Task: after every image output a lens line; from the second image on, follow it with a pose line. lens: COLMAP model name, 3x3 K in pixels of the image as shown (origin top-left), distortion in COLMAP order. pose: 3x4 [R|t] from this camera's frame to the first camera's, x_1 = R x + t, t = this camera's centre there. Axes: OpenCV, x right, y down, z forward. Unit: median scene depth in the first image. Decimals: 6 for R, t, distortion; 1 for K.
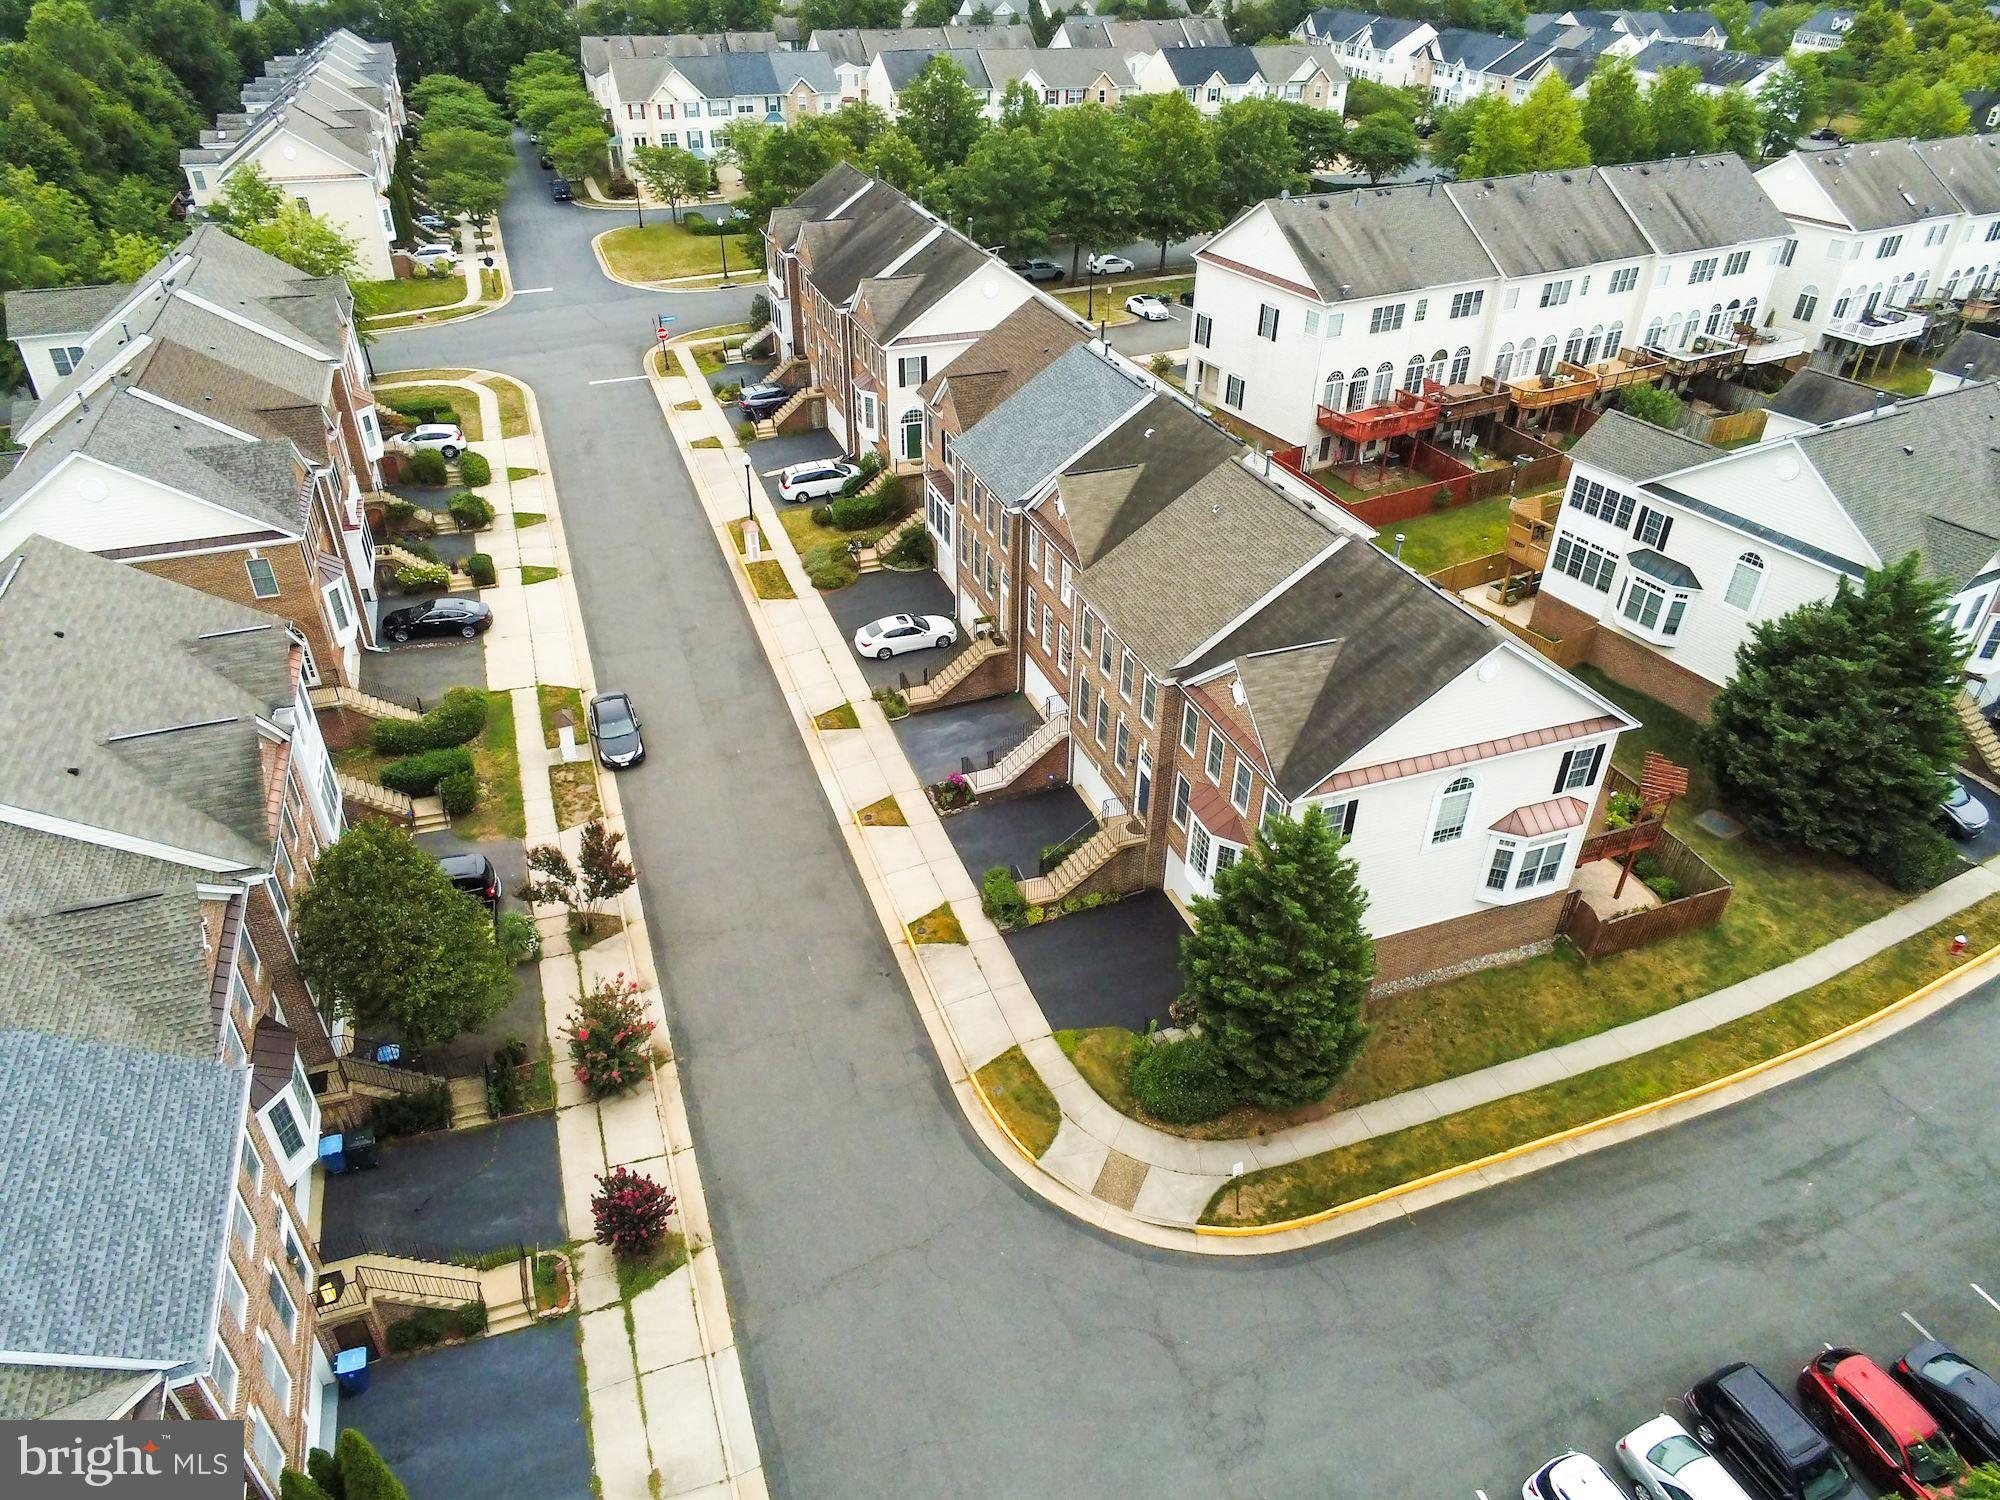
lens RADIAL K [[1297.9, 0, 994.7], [0, 1297.9, 749.1], [0, 0, 1]] dist [-0.000428, 0.004486]
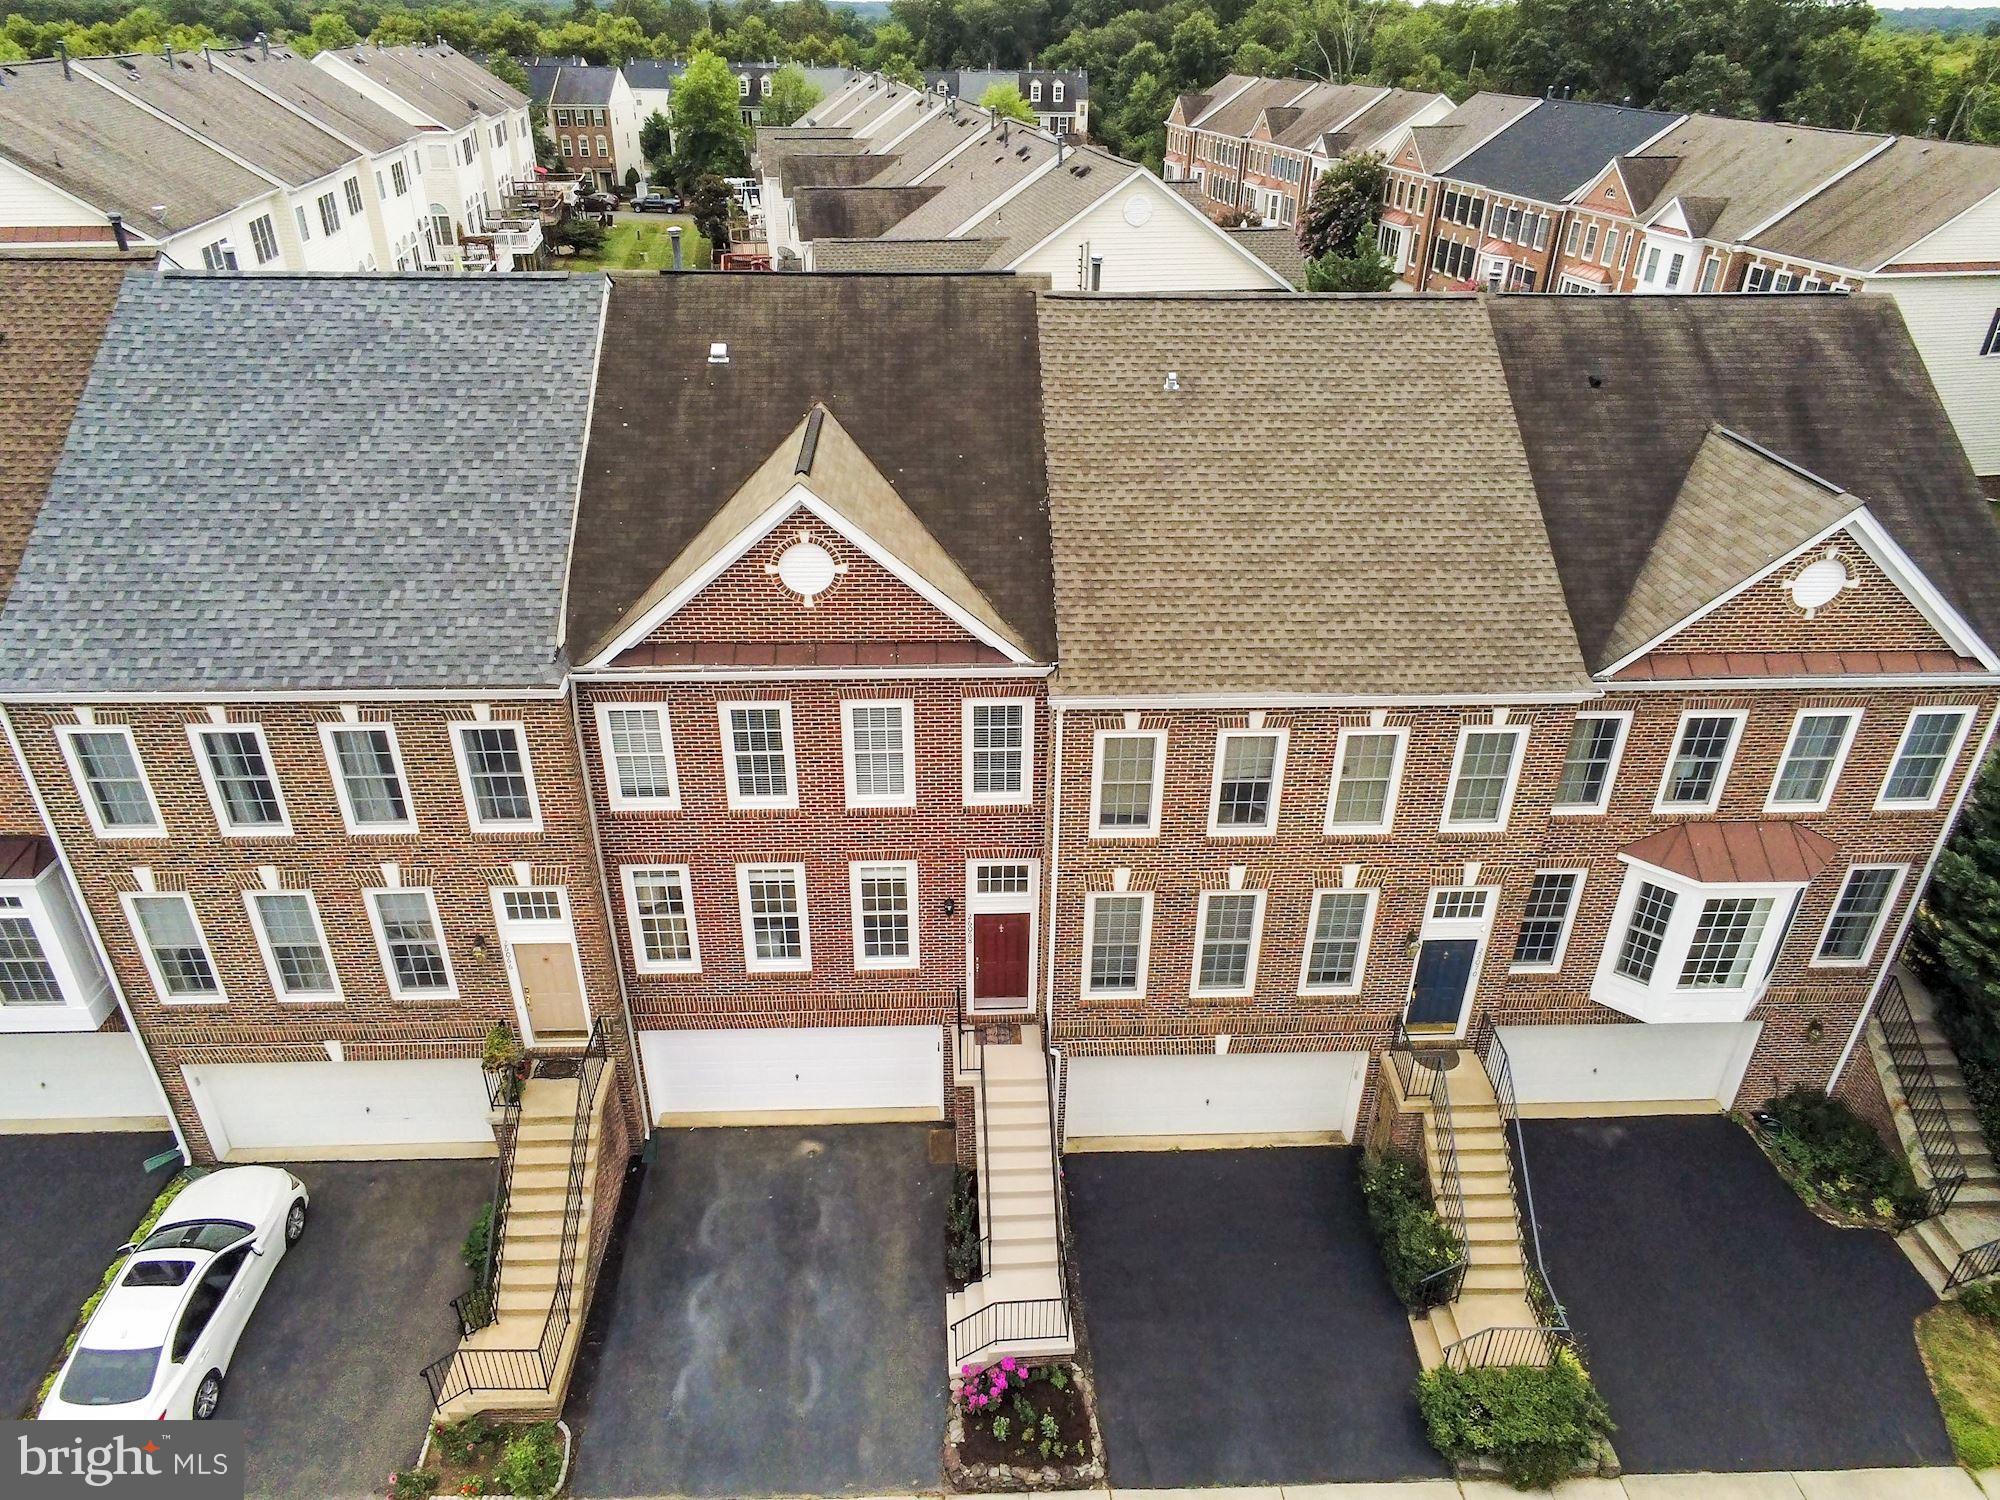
lens RADIAL K [[1297.9, 0, 997.2], [0, 1297.9, 749.5], [0, 0, 1]] dist [-0.000428, 0.004486]
pose [[0.302617, -0.477794, 0.824703, -0.228180], [0.522653, 0.806764, 0.275619, -0.201613], [-0.797030, 0.347627, 0.493861, 0.745129]]
